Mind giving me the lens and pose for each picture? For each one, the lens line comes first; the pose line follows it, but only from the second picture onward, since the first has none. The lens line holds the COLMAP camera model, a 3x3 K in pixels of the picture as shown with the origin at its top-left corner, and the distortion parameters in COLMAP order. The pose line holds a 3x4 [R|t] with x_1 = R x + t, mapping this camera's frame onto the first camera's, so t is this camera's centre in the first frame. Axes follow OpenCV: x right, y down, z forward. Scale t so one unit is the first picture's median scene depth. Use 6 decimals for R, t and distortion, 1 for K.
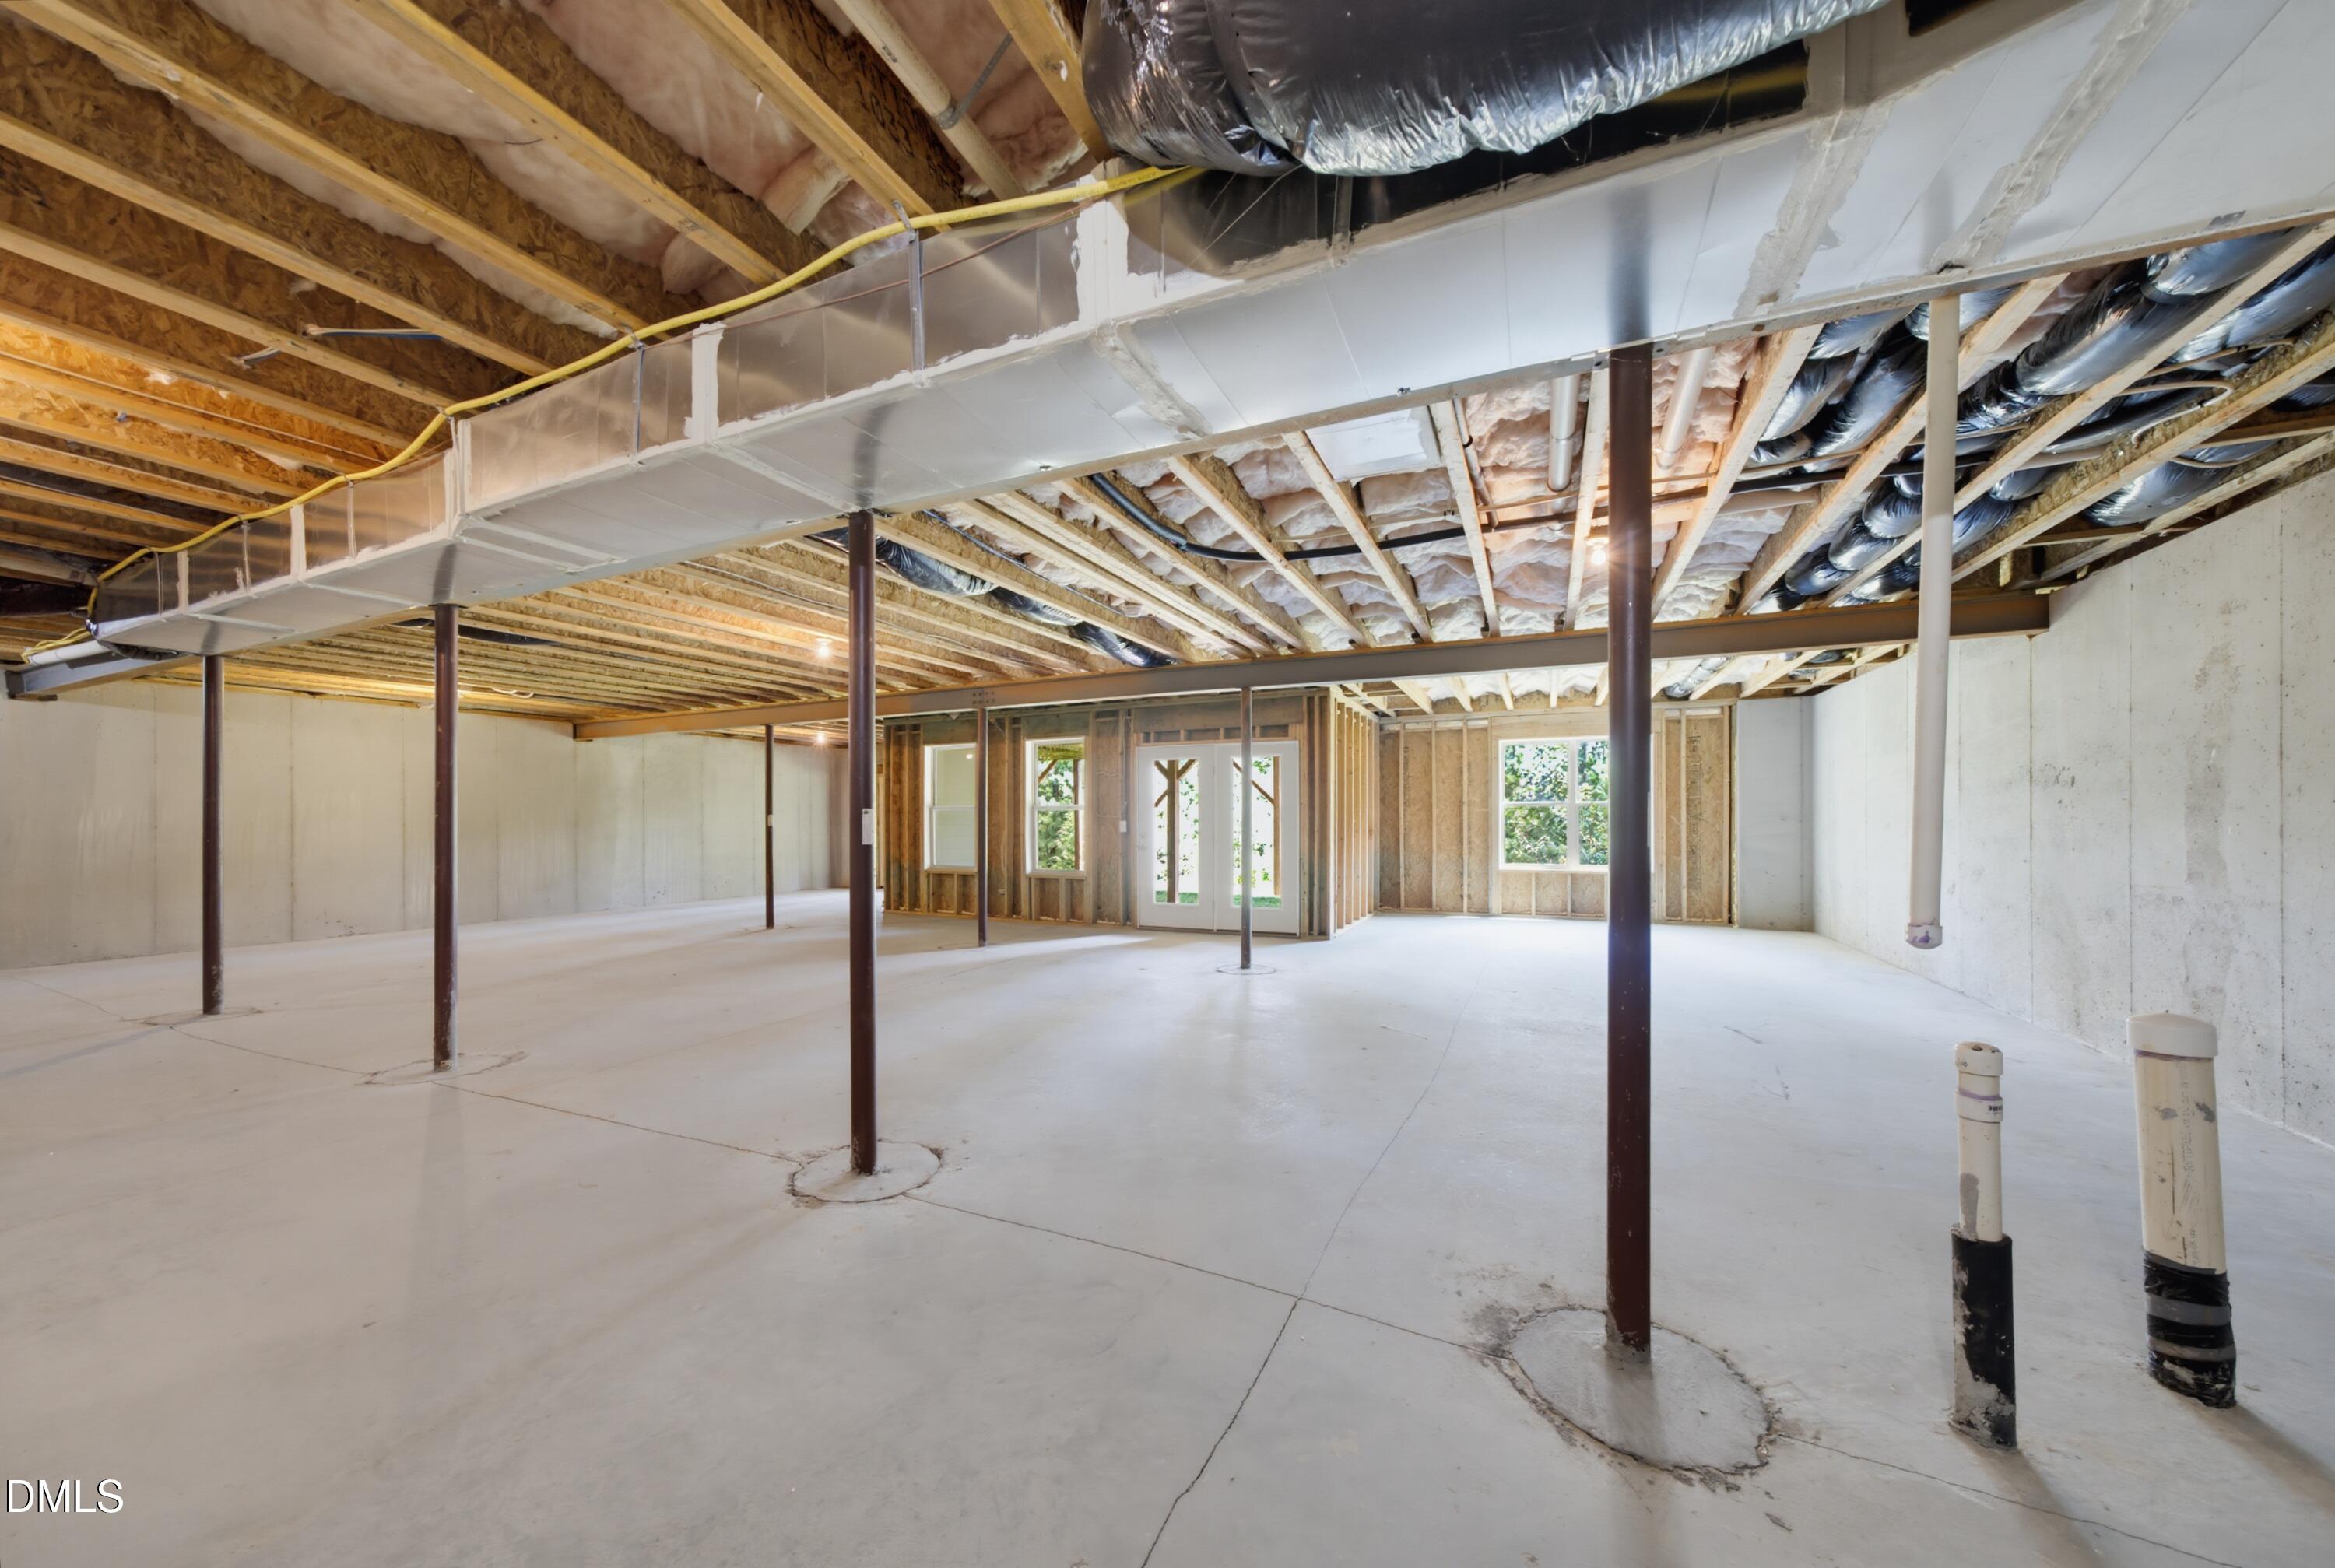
lens RADIAL K [[812.6, 0, 1155.7], [0, 812.6, 824.9], [0, 0, 1]] dist [0.000389, 0.000097]
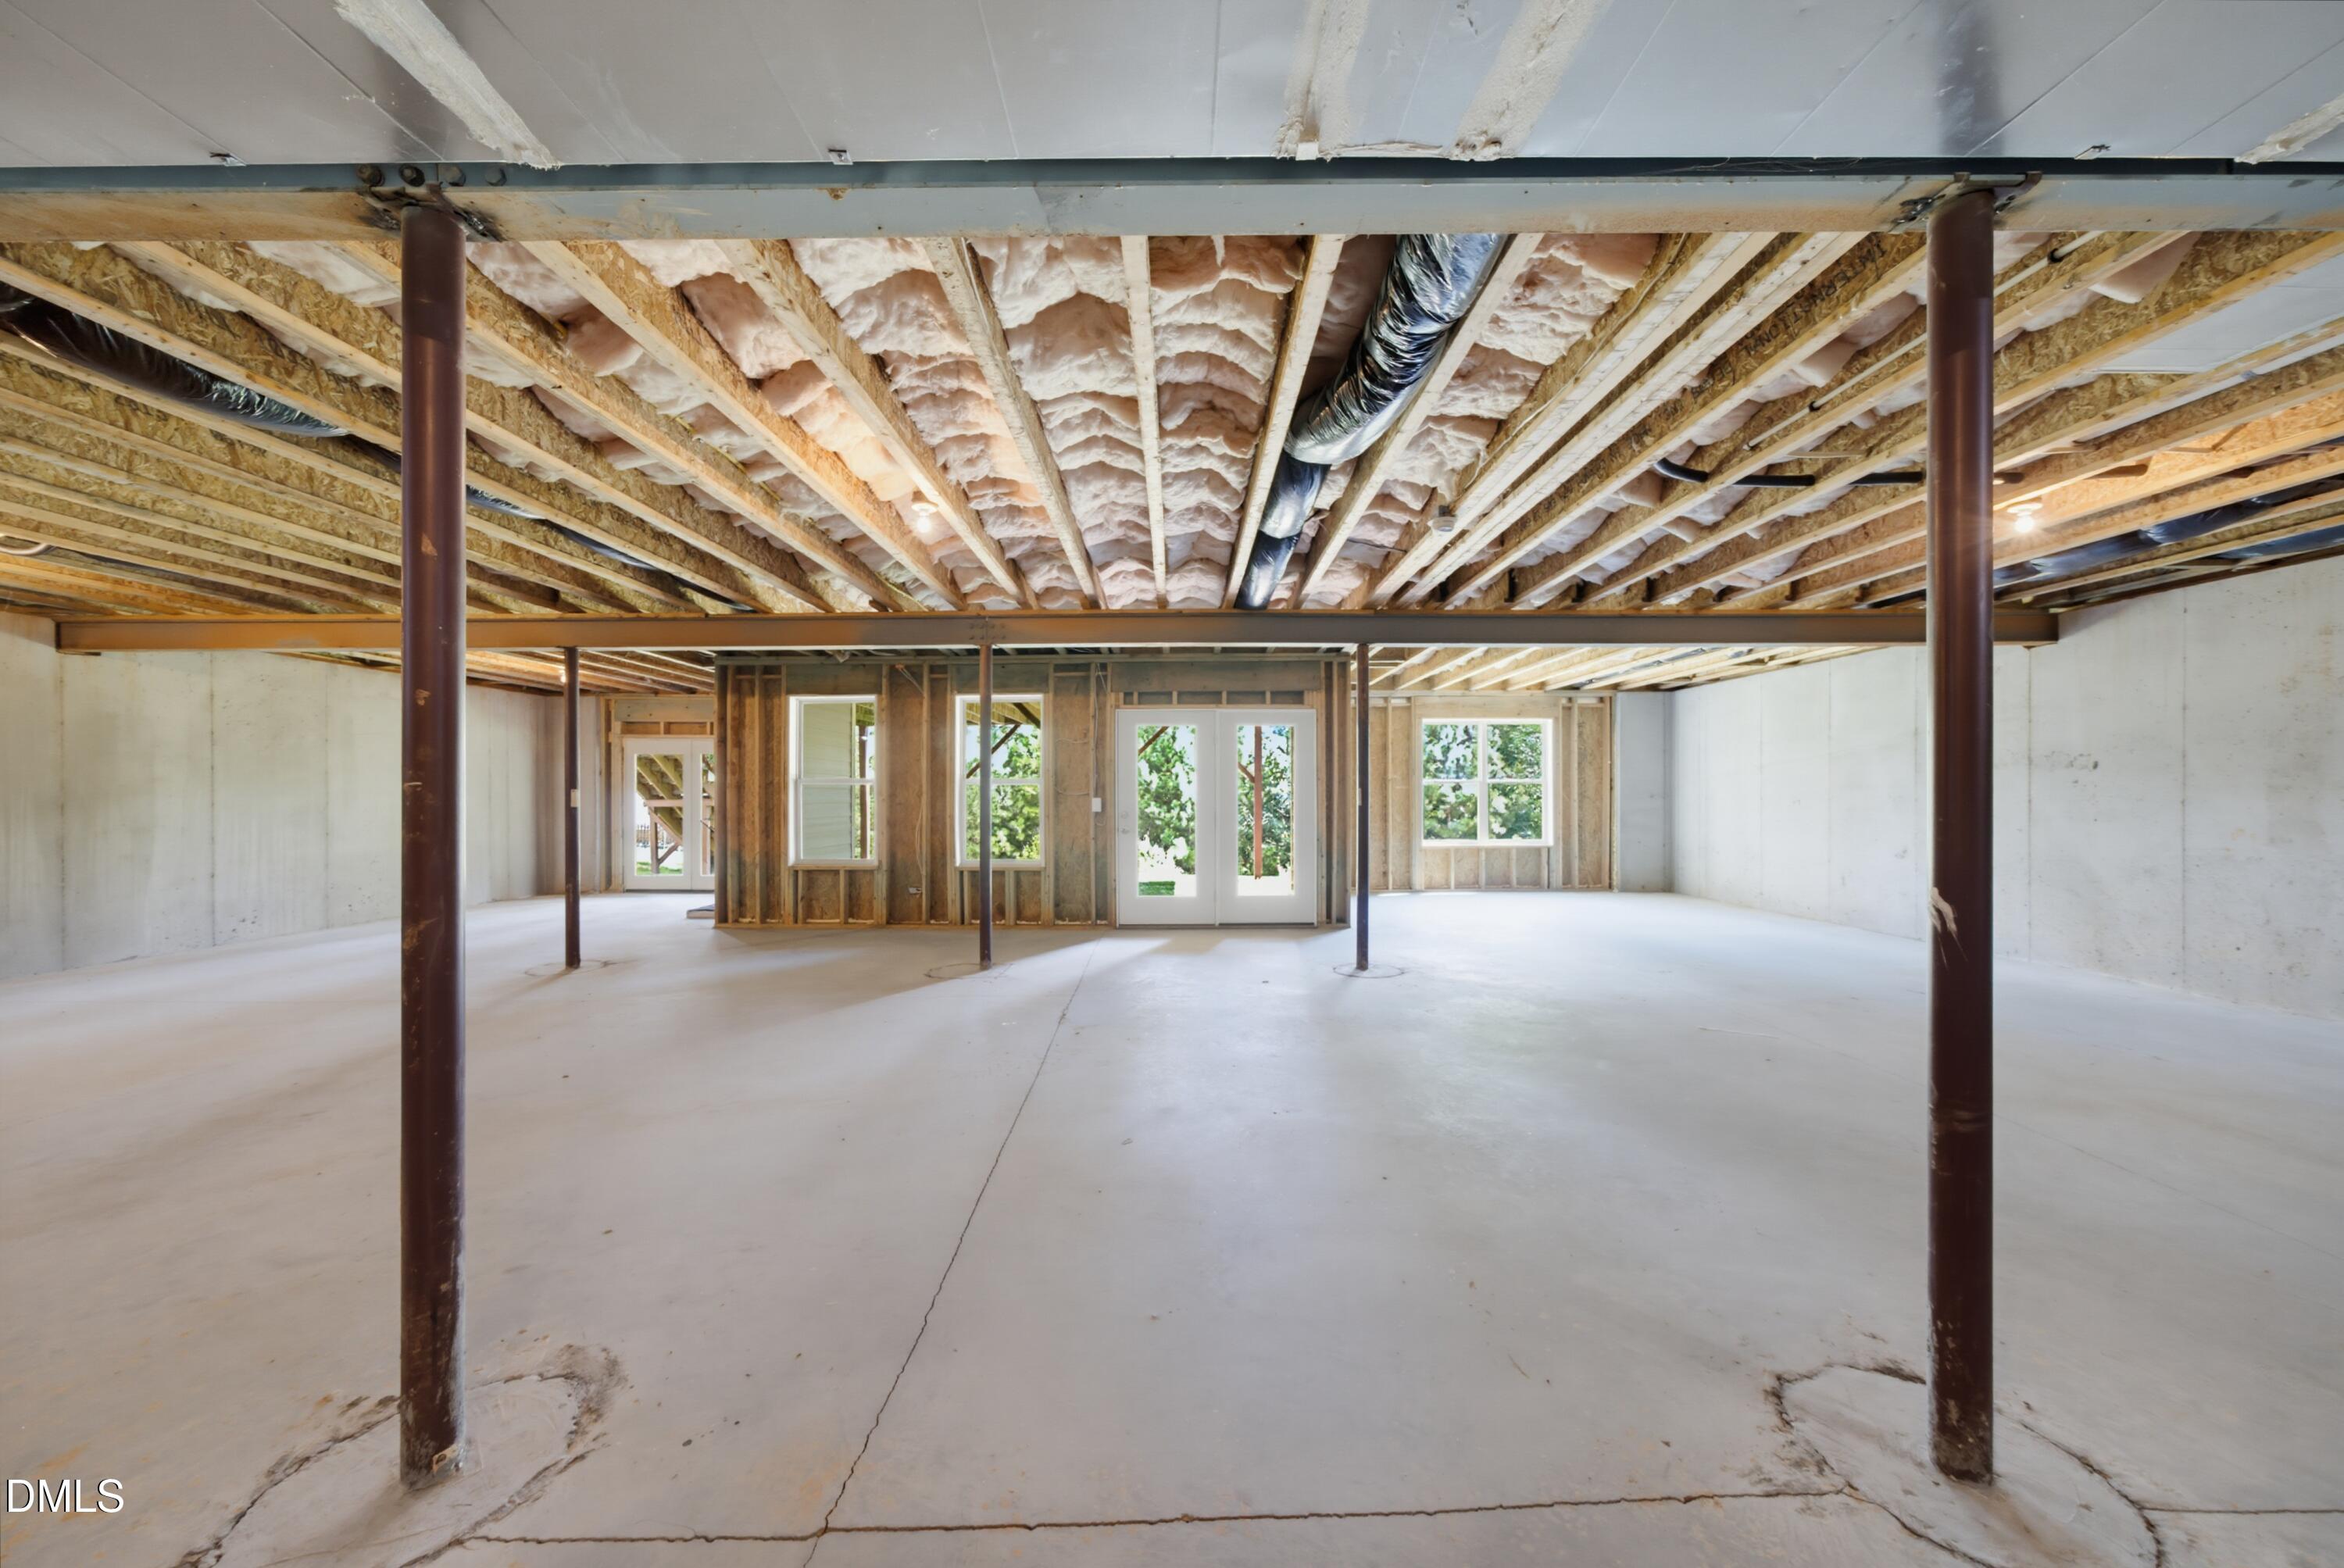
lens RADIAL K [[807.4, 0, 1168.8], [0, 807.4, 801.5], [0, 0, 1]] dist [0.000480, 0.000322]
pose [[0.904883, -0.003004, 0.425650, -0.320395], [0.003674, 0.999993, -0.000754, -0.001480], [-0.425644, 0.002246, 0.904888, 0.230794]]
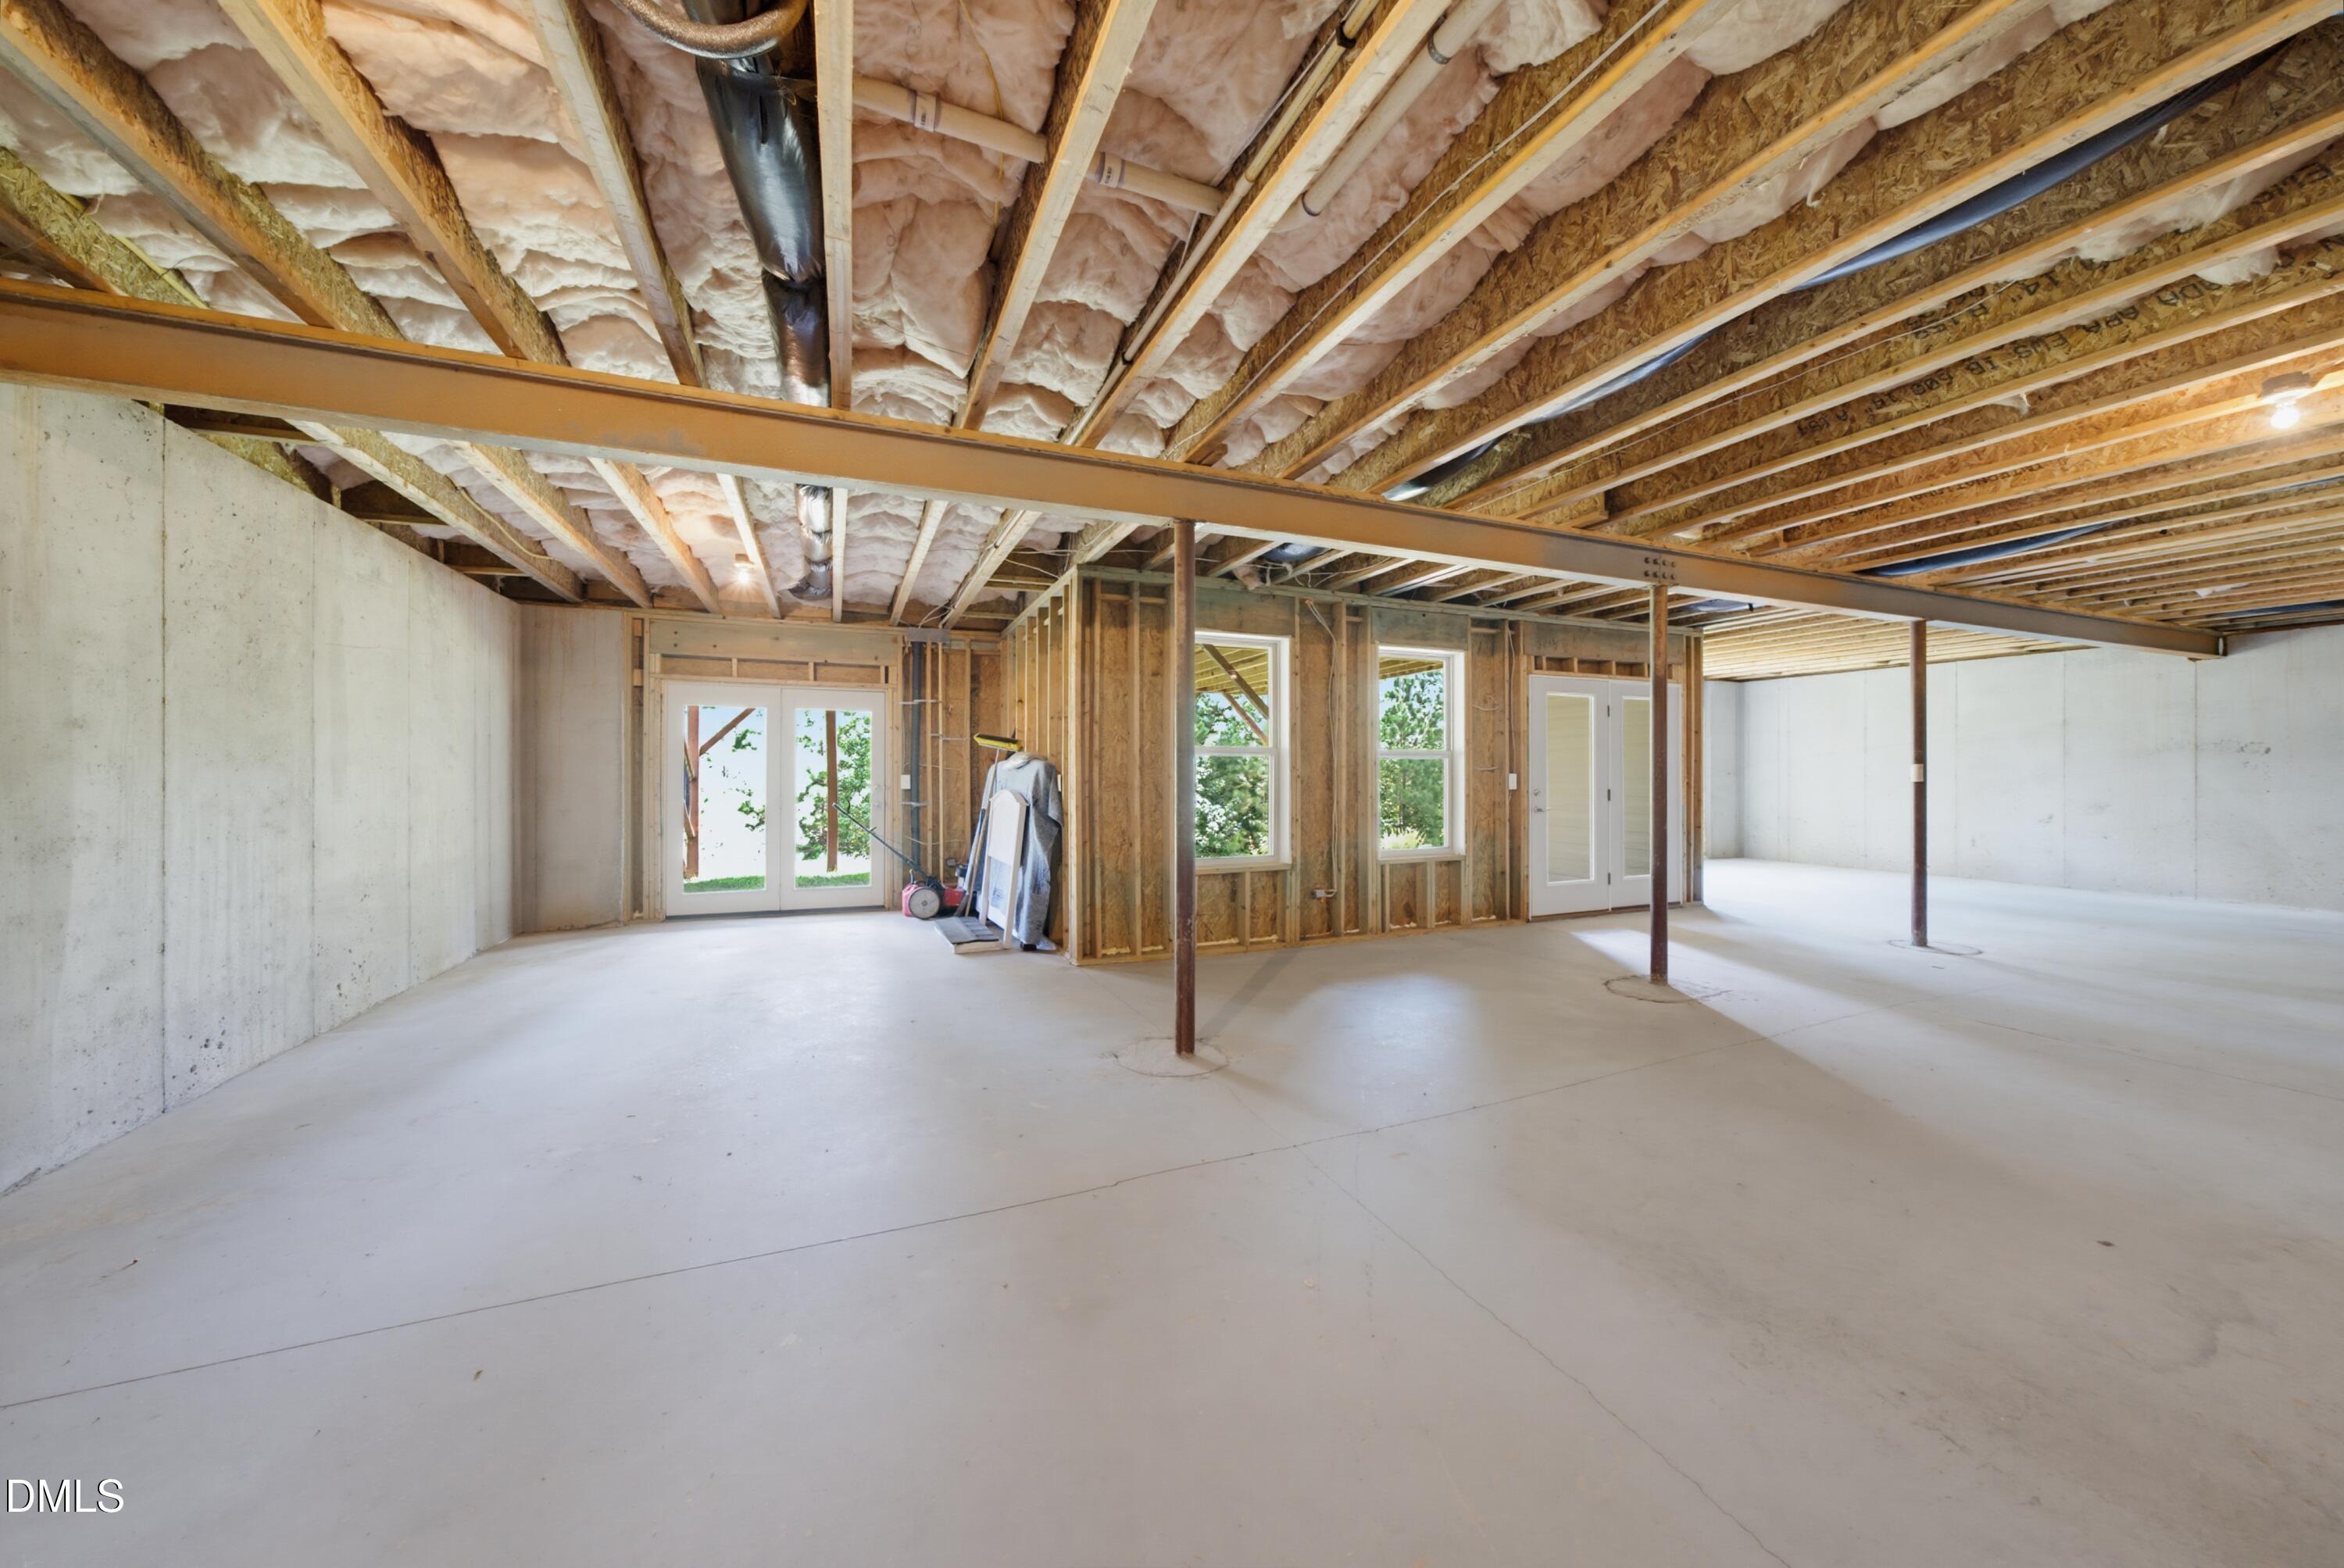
lens RADIAL K [[815.2, 0, 1172.0], [0, 815.2, 784.0], [0, 0, 1]] dist [-0.001989, 0.000226]
pose [[0.661917, -0.008407, 0.749530, -0.760471], [0.004769, 0.999964, 0.007004, -0.004023], [-0.749562, -0.001061, 0.661933, 0.743913]]
